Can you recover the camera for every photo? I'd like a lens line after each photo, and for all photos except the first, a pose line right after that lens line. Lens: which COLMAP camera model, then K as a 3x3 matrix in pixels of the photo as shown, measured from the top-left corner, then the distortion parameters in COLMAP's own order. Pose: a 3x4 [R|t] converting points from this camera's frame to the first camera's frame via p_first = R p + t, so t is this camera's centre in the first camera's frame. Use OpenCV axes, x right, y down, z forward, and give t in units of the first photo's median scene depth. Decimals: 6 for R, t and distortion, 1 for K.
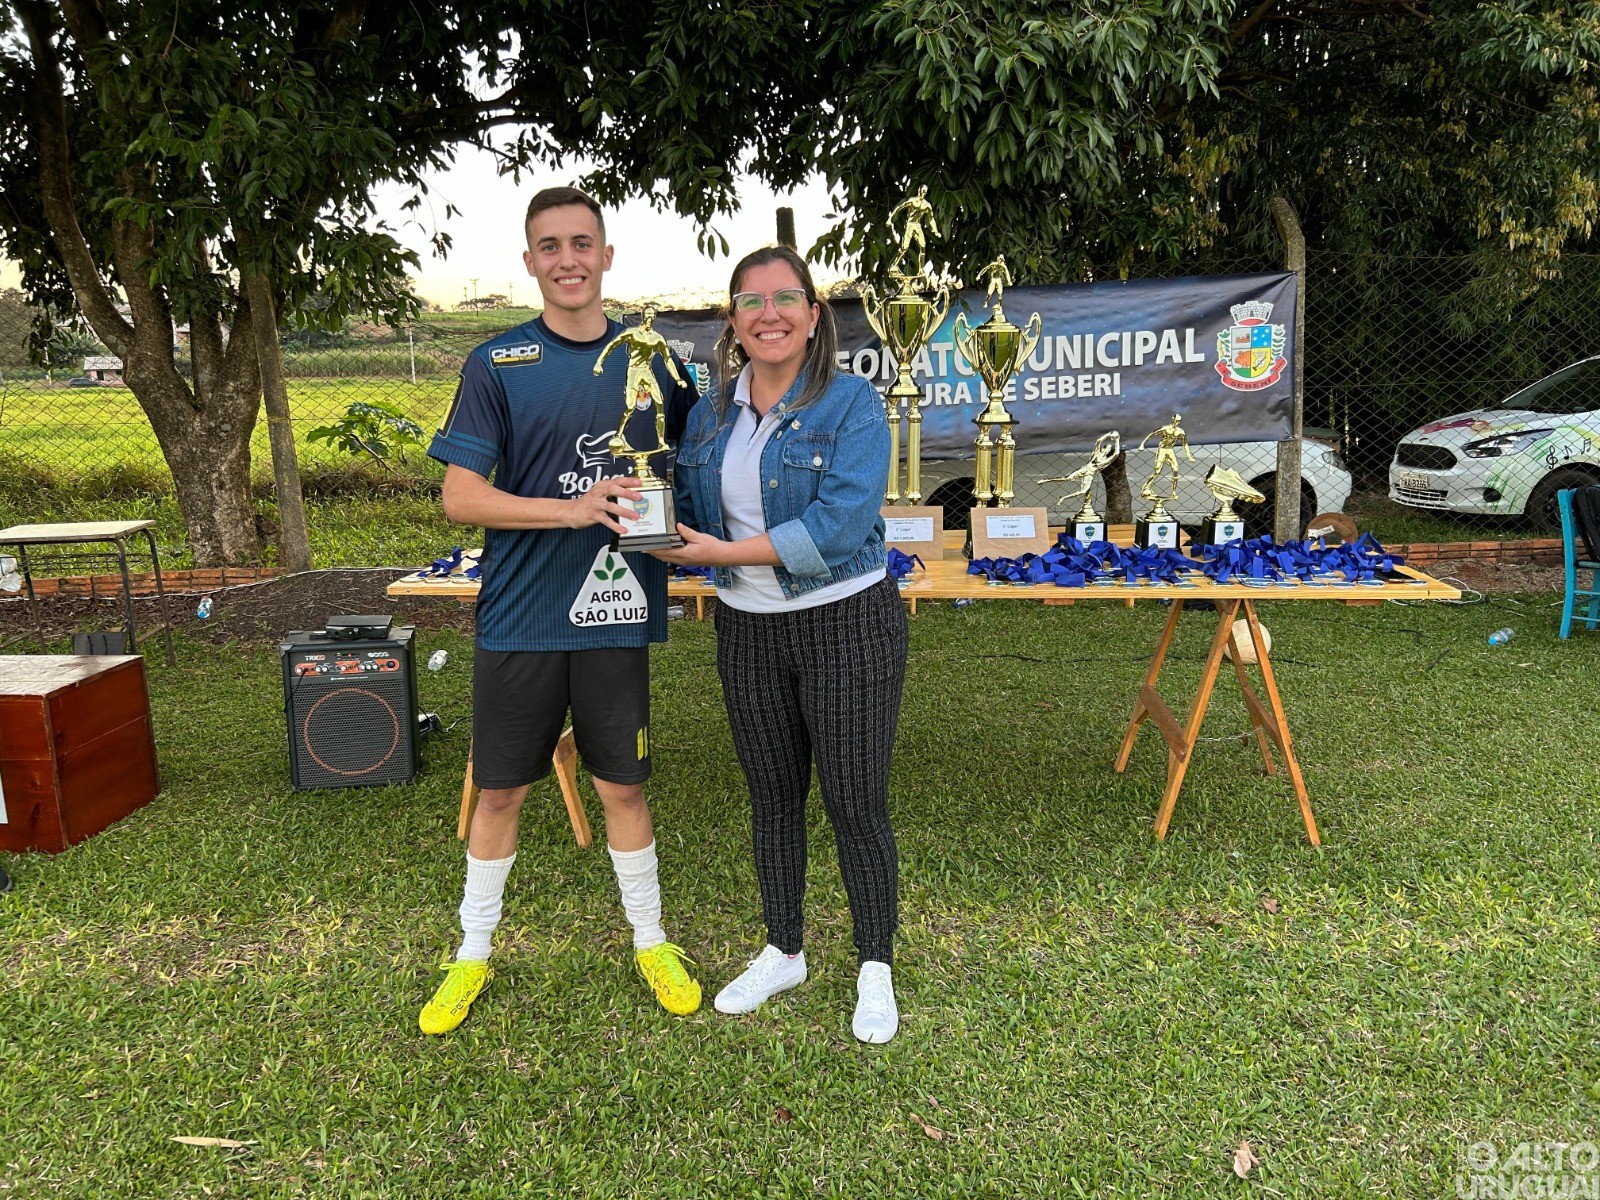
lens RADIAL K [[1206.1, 0, 785.6], [0, 1206.1, 619.4], [0, 0, 1]] dist [0.036856, -0.046314]
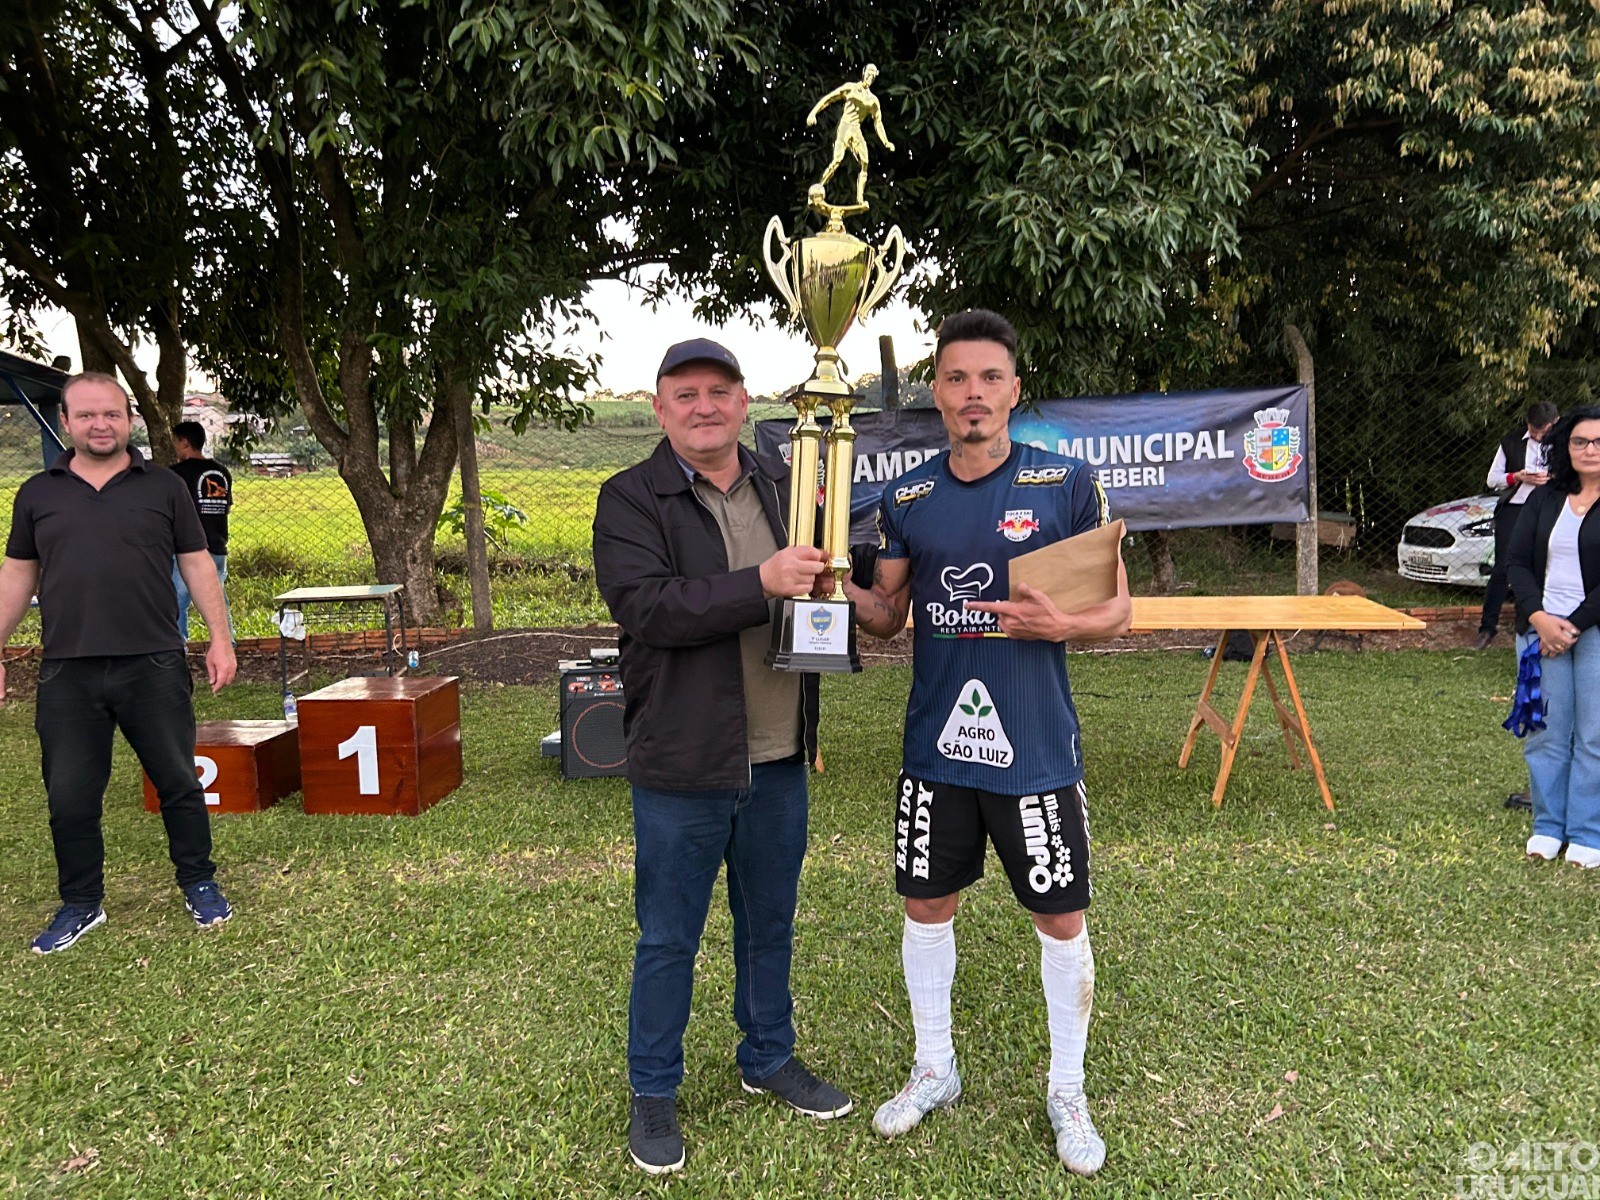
lens RADIAL K [[1206.4, 0, 800.0], [0, 1206.4, 600.0], [0, 0, 1]] dist [0.035767, -0.047010]
pose [[0.999947, -0.000230, -0.010254, -0.075613], [-0.000658, 0.996246, -0.086565, 0.034396], [0.010235, 0.086567, 0.996193, -0.198792]]
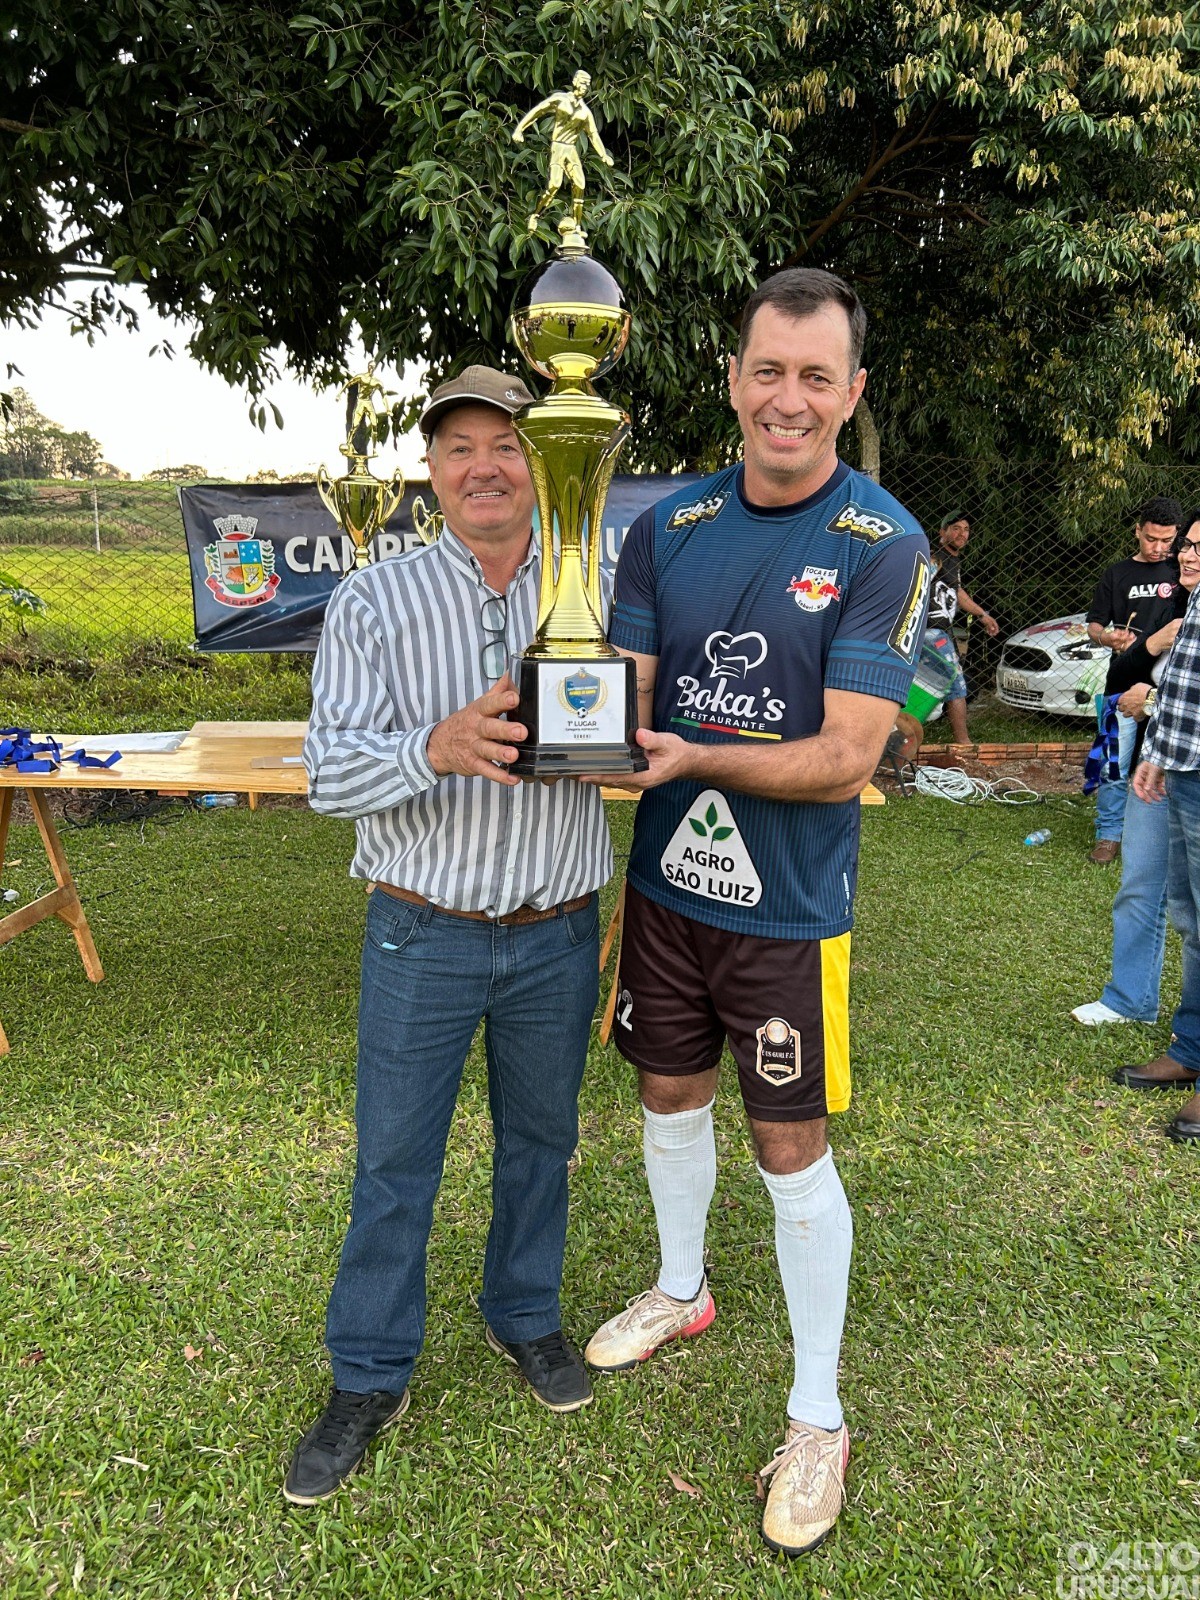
lens RADIAL K [[1206.1, 0, 601.0], [0, 1206.1, 822.7], [0, 0, 1]] dist [0.036856, -0.046314]
pose [[0.995714, 0.013620, 0.091482, 0.109141], [-0.014937, 0.999794, 0.013721, -0.005777], [-0.091276, -0.015029, 0.995712, 0.015539]]
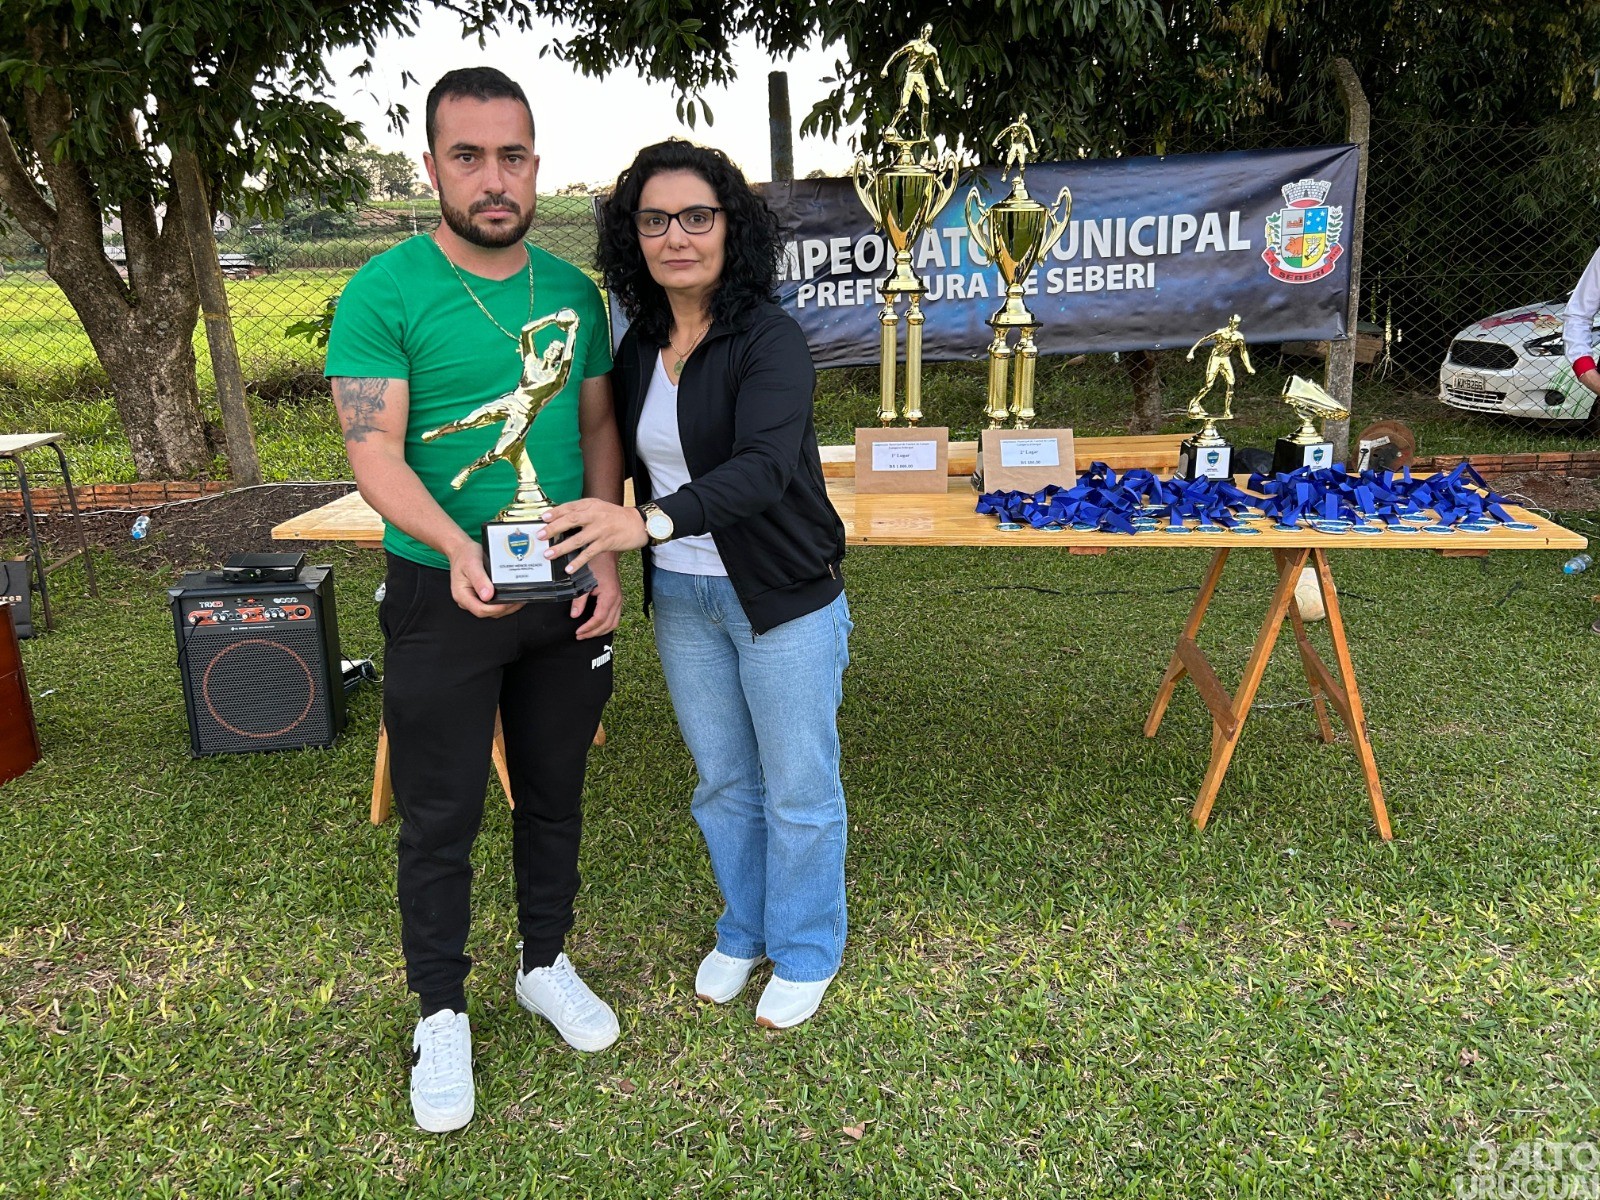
lens RADIAL K [[1206.1, 0, 785.6], [0, 1206.1, 619.4], [0, 0, 1]] dist [0.036856, -0.046314]
pose [[0.999932, 0.002043, -0.011515, 0.015652], [-0.001054, 0.996353, 0.085317, -0.017903], [0.011647, -0.085299, 0.996287, 0.086577]]
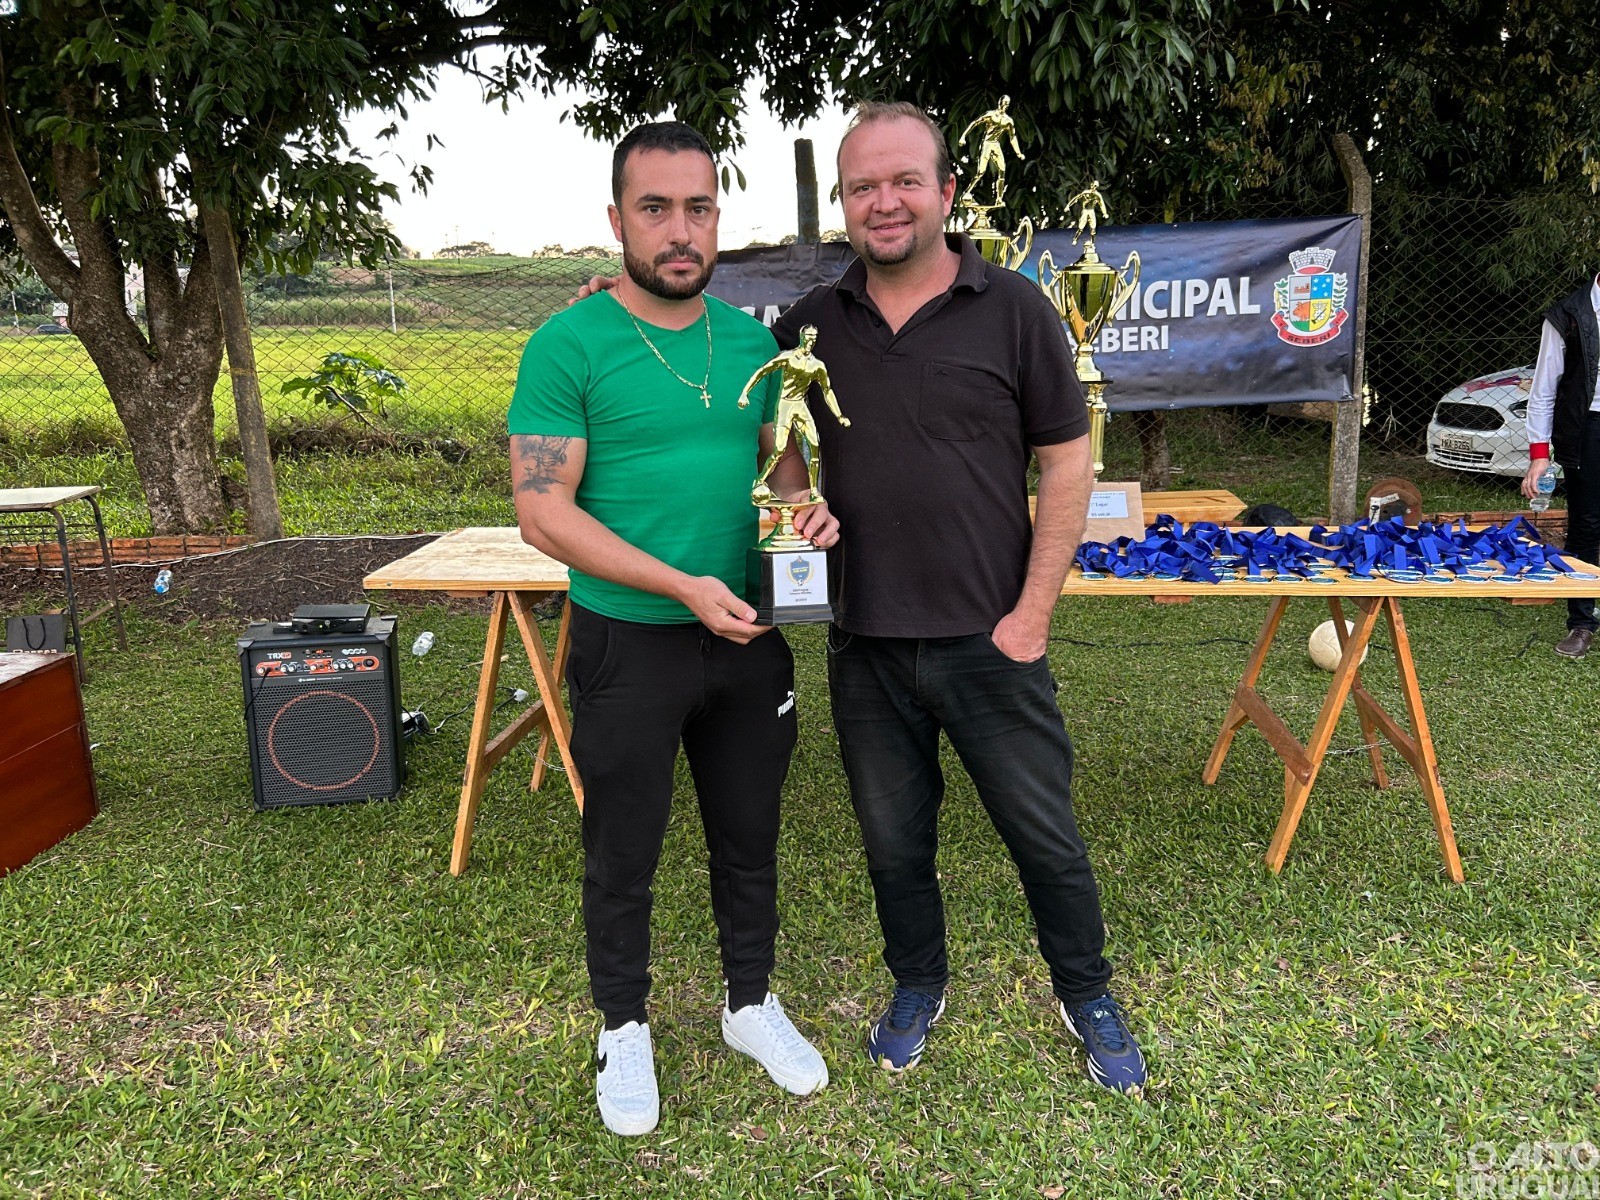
lens RADIAL K [[1208.1, 0, 801.7], [0, 1208.1, 619.9], [0, 0, 1]] dist [0.033459, -0.042923]
pose [[0.999717, 0.000569, 0.023772, -0.023711], [-0.001473, 0.999276, 0.038028, -0.015123], [-0.023733, -0.038052, 0.998994, 0.079935]]
